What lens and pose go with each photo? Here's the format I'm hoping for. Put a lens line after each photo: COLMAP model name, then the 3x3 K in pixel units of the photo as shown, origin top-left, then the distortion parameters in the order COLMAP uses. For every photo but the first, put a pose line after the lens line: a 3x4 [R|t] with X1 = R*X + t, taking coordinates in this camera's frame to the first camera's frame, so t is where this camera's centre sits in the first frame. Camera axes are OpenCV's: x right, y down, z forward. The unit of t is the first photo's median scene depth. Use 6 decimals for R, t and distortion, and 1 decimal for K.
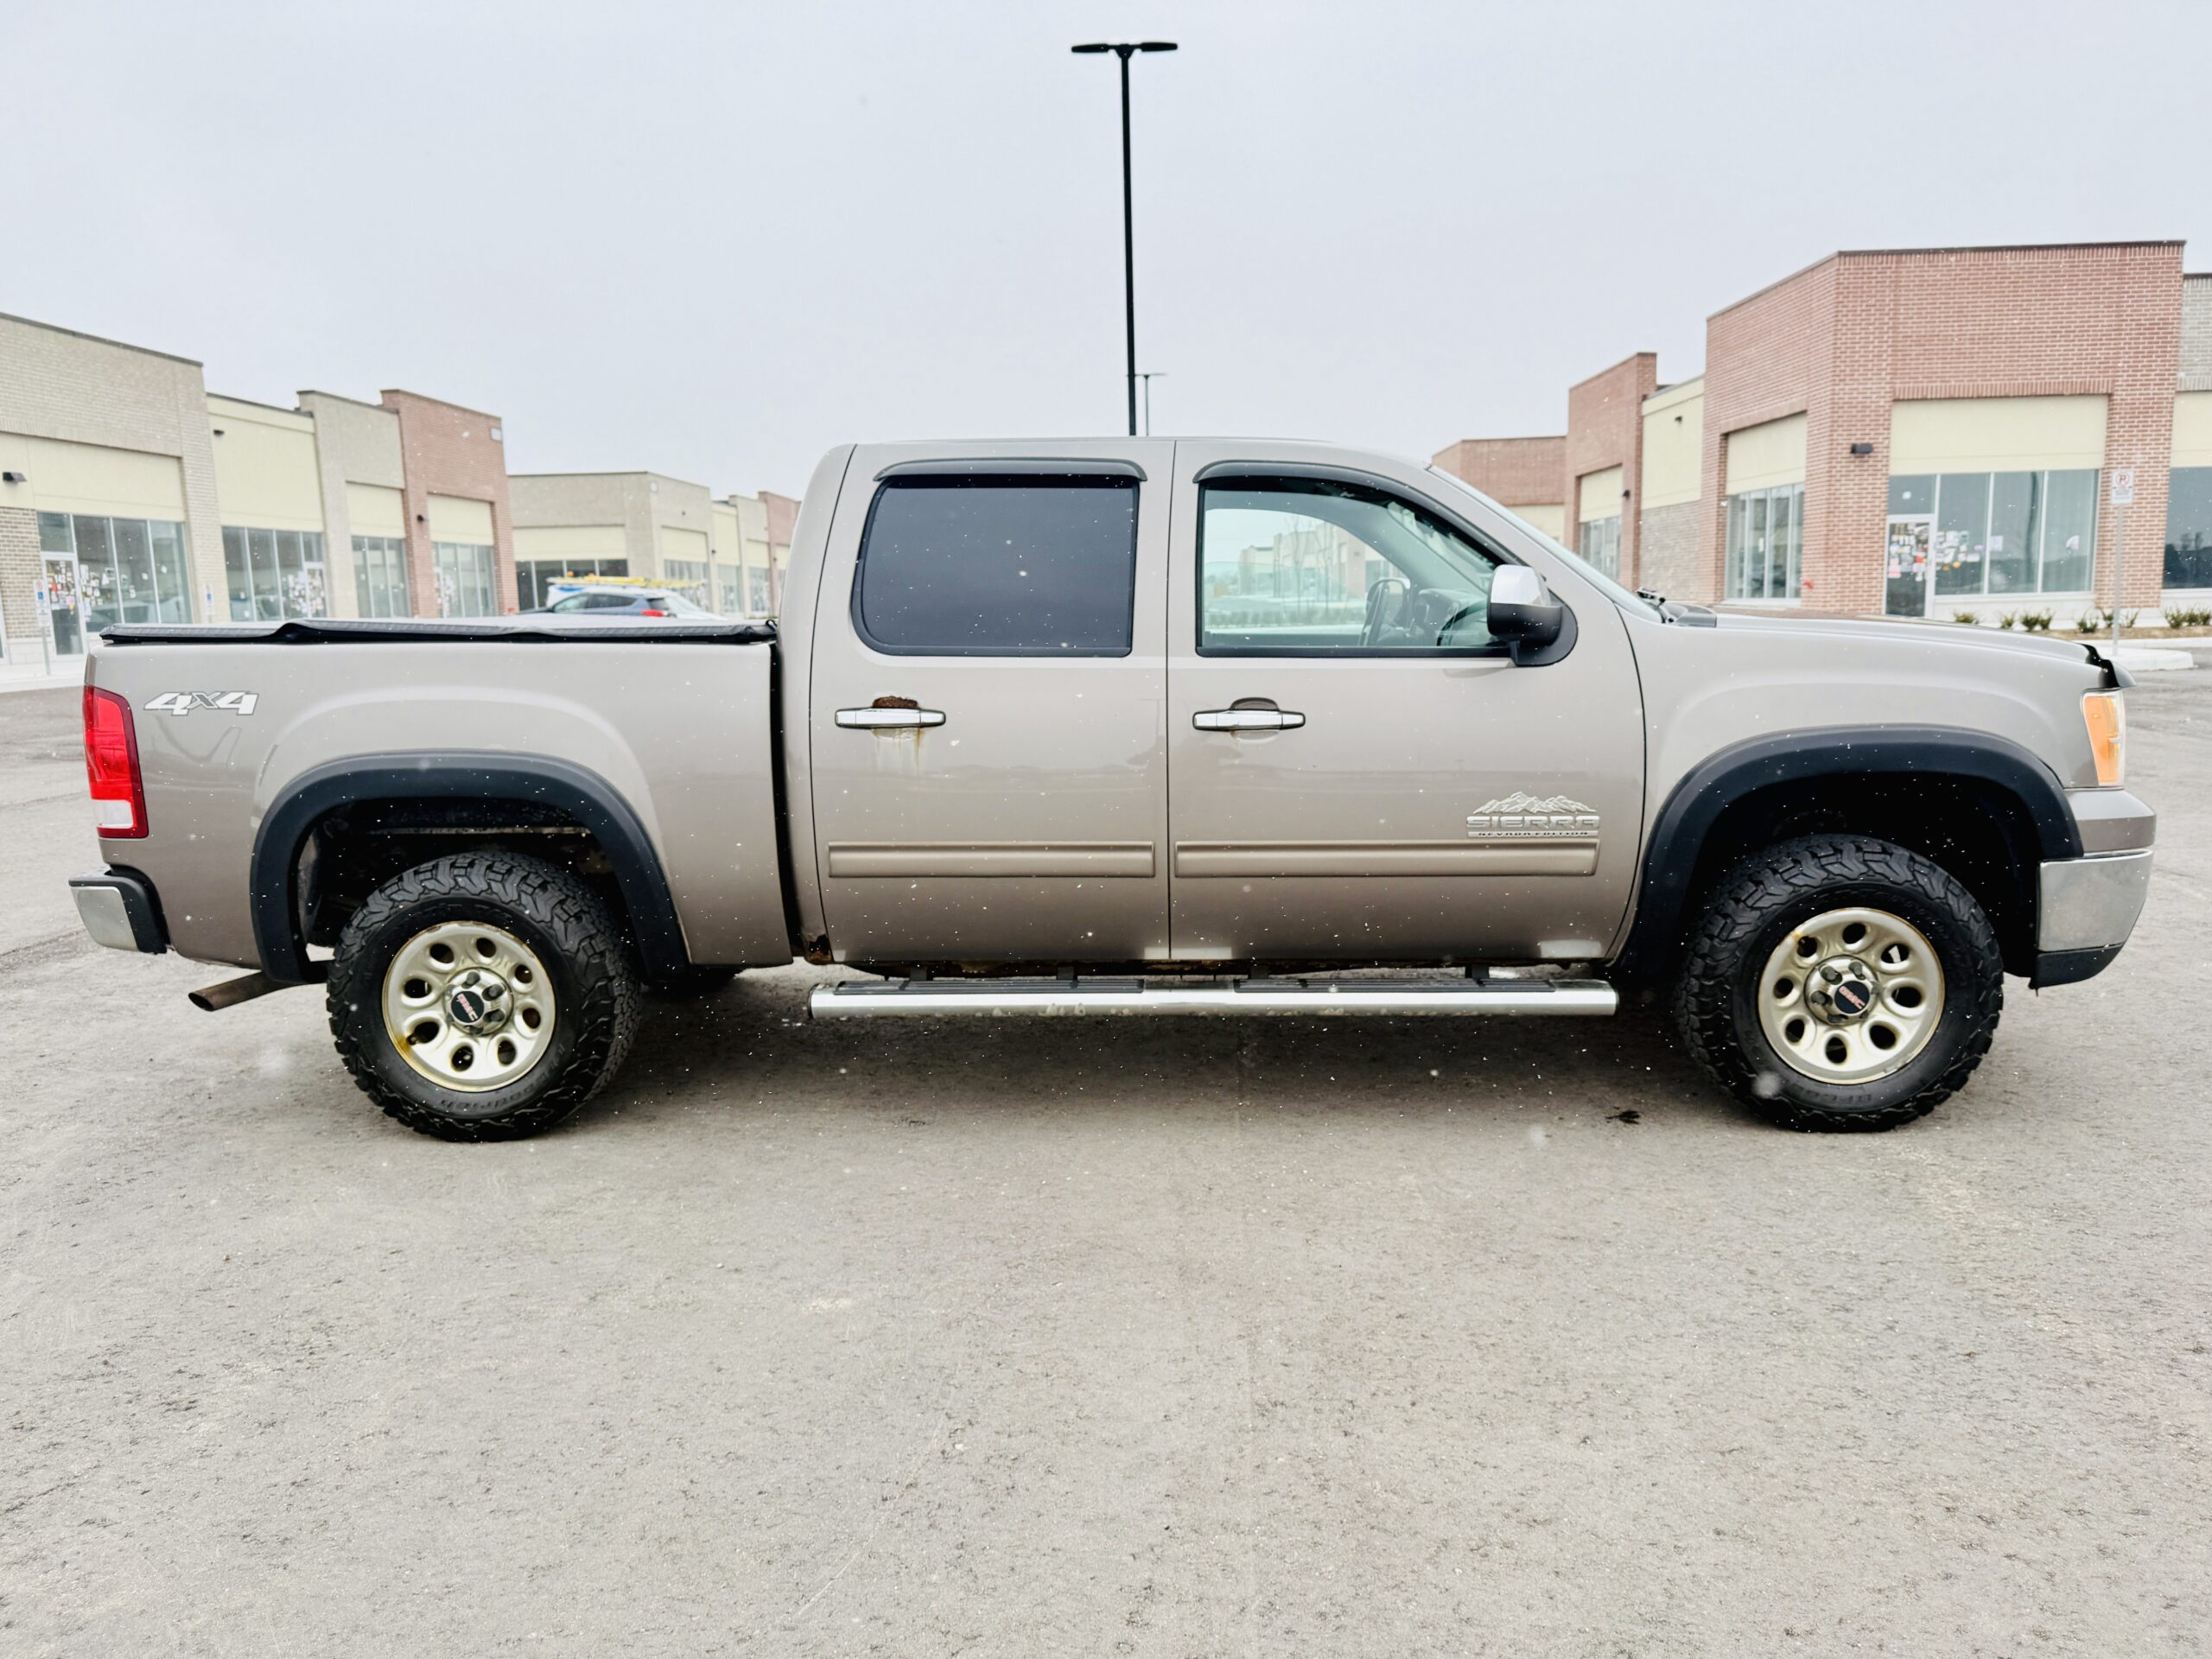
lens RADIAL K [[1557.5, 0, 1110.8], [0, 1557.5, 824.2], [0, 0, 1]] dist [0.005410, -0.005799]
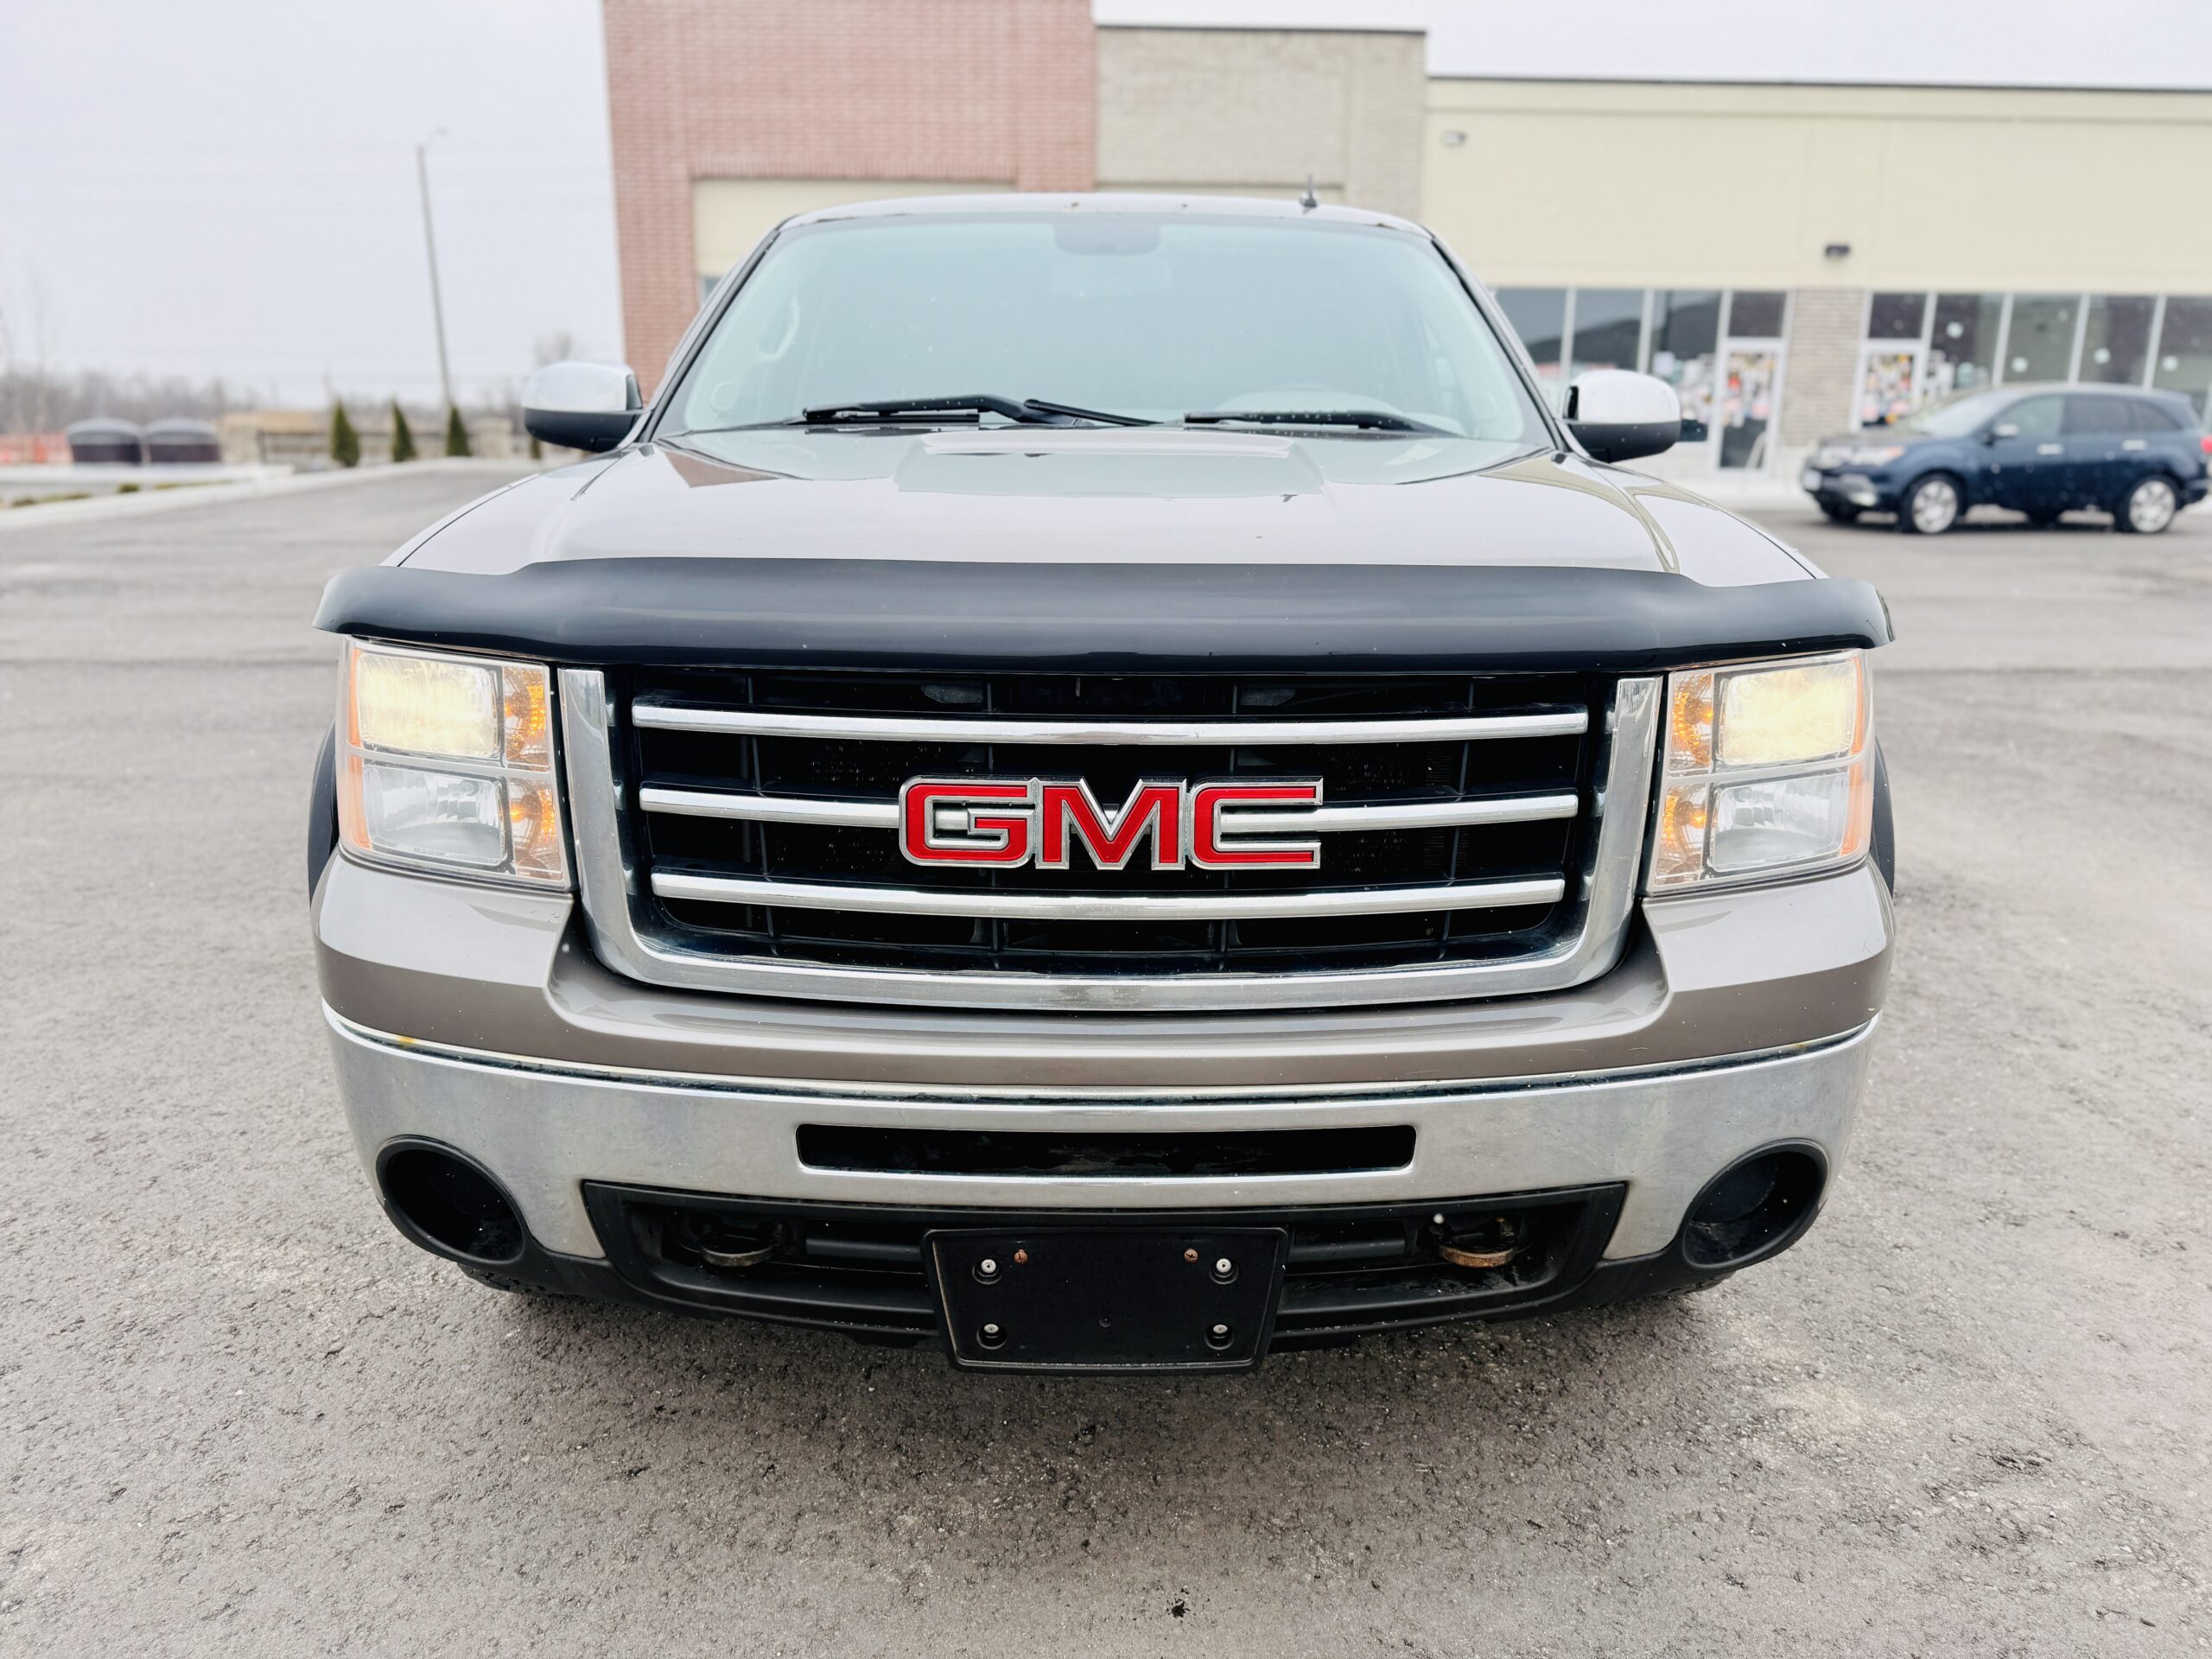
lens RADIAL K [[1557.5, 0, 1110.8], [0, 1557.5, 824.2], [0, 0, 1]] dist [0.005410, -0.005799]
pose [[0.053798, 0.268629, -0.961740, 0.991571], [-0.152317, 0.954071, 0.257967, -0.164797], [0.986866, 0.132612, 0.092244, 1.072595]]
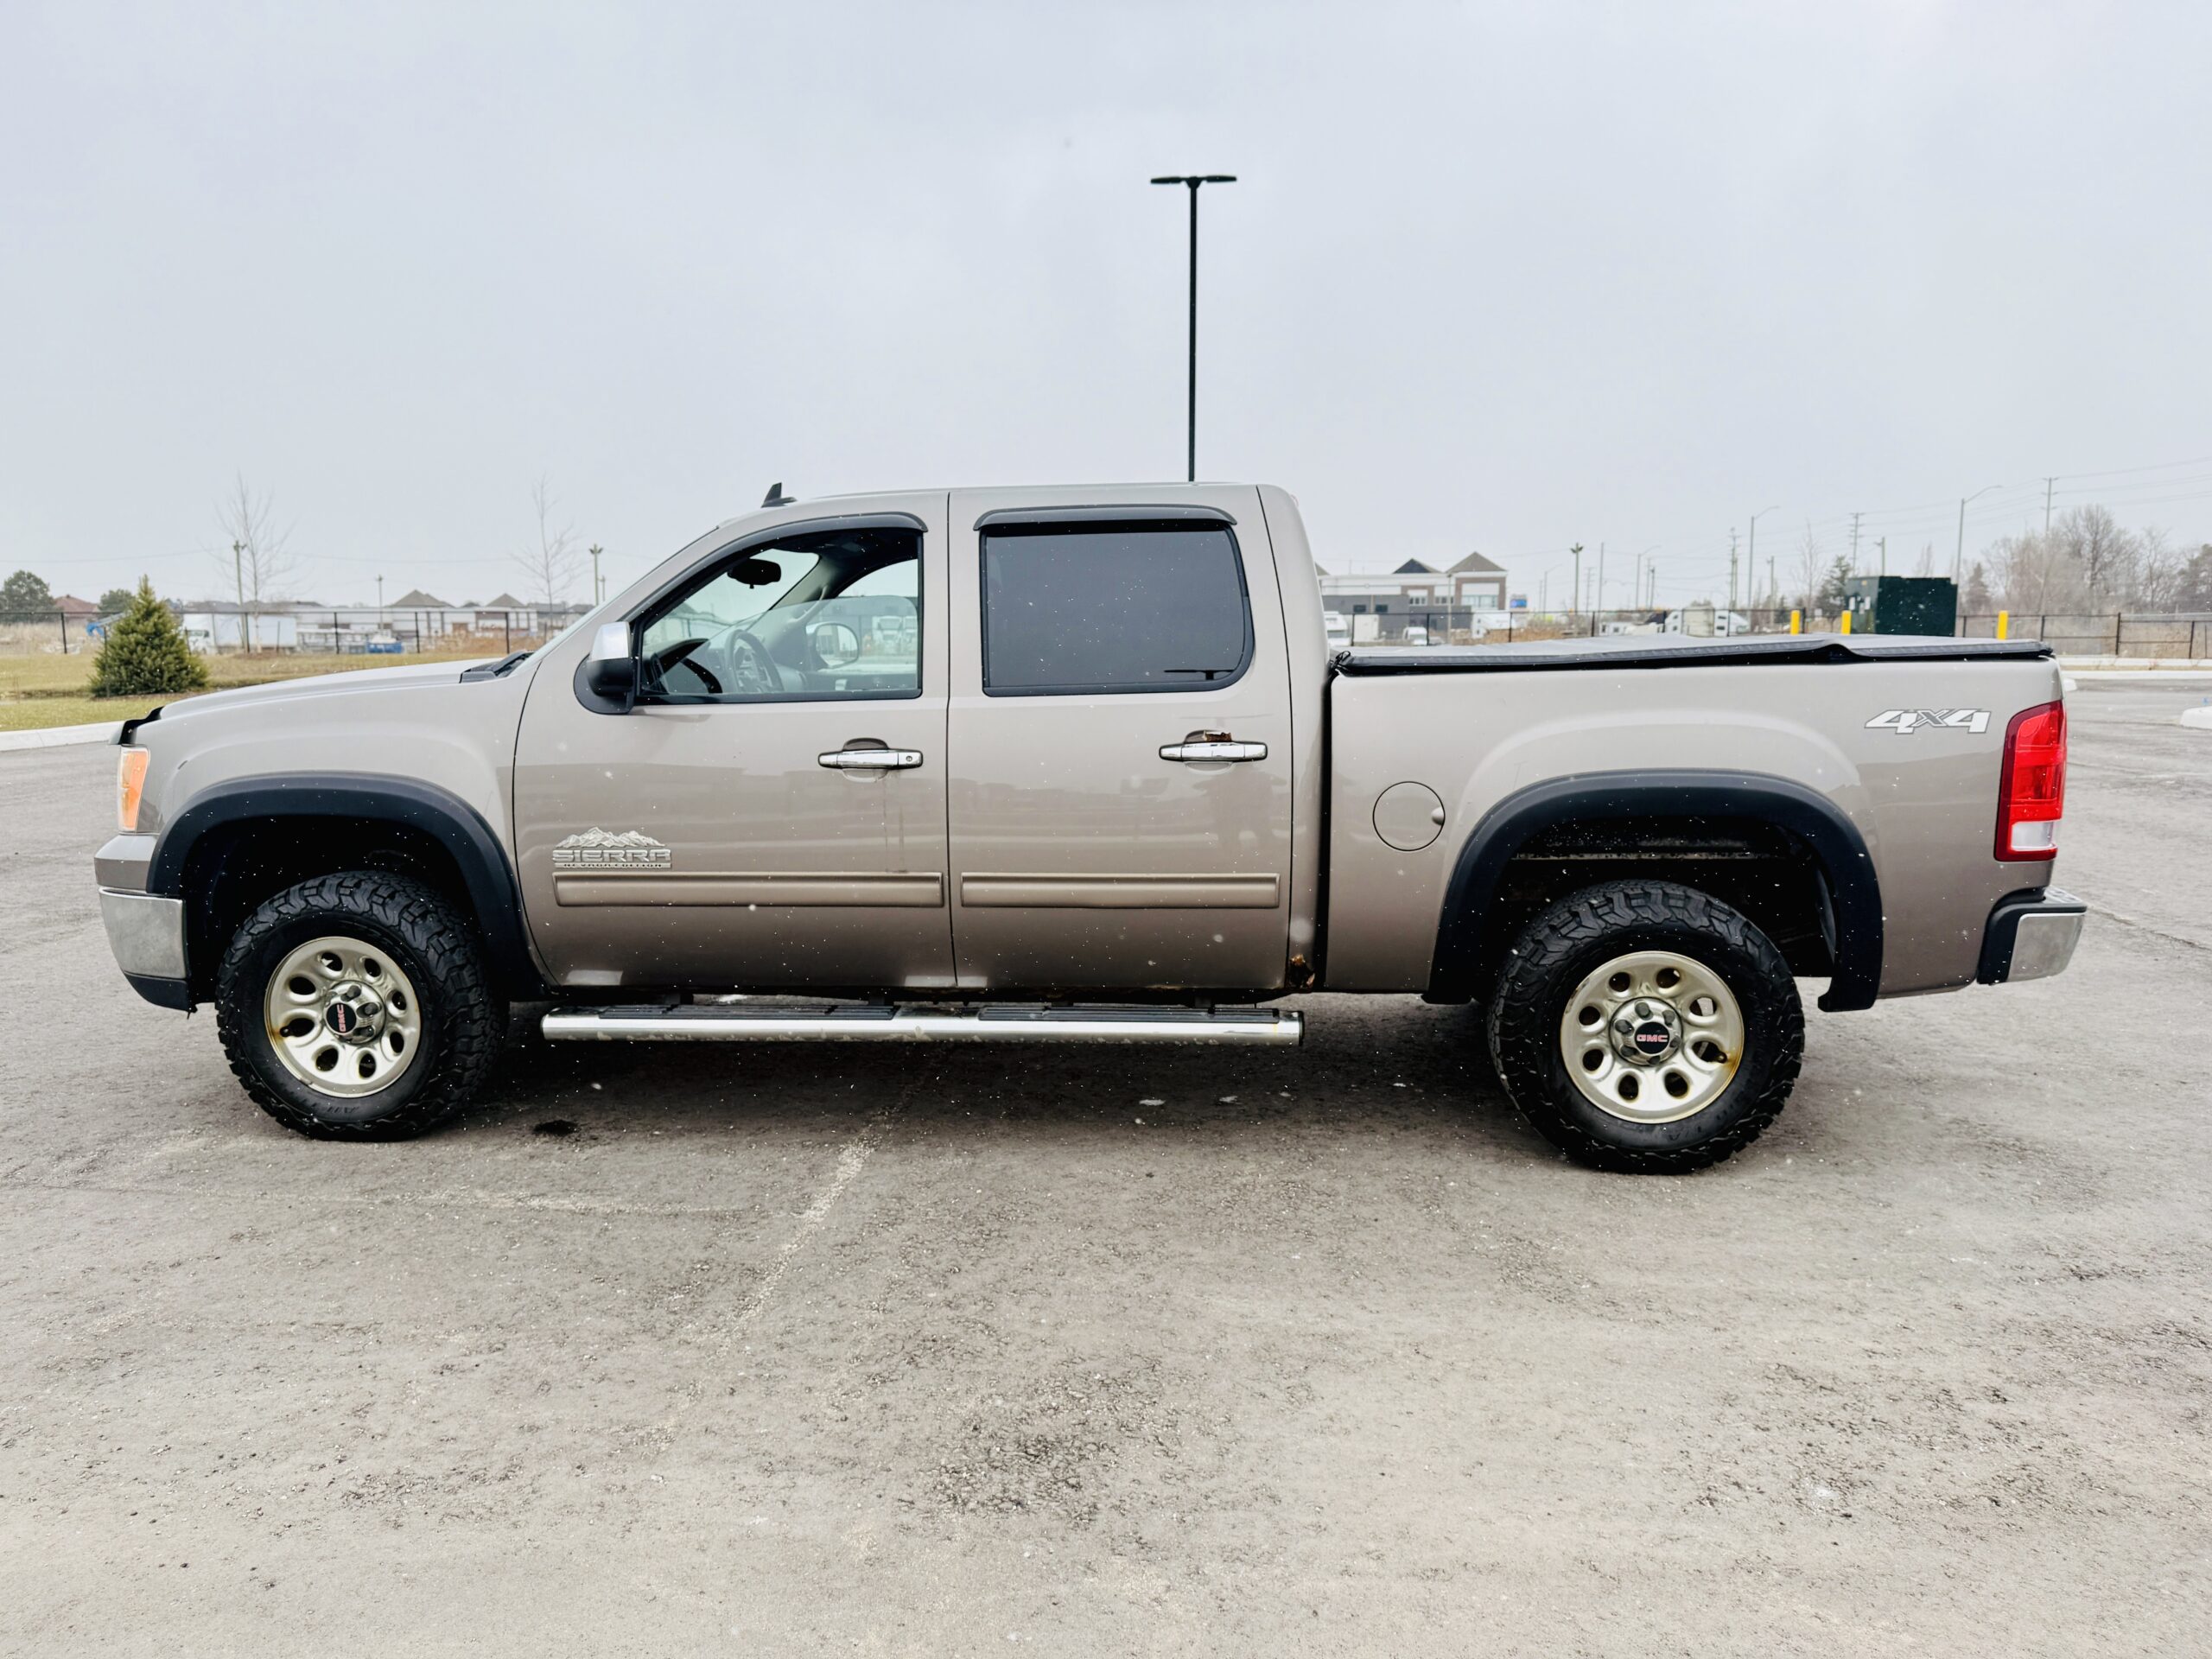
lens RADIAL K [[1558.0, 0, 1107.2], [0, 1558.0, 787.3], [0, 0, 1]] dist [0.050301, -0.057555]
pose [[-0.998783, 0.023526, 0.043348, -0.088794], [0.033528, 0.968456, 0.246918, -0.344005], [-0.036172, 0.248071, -0.968066, 2.289907]]
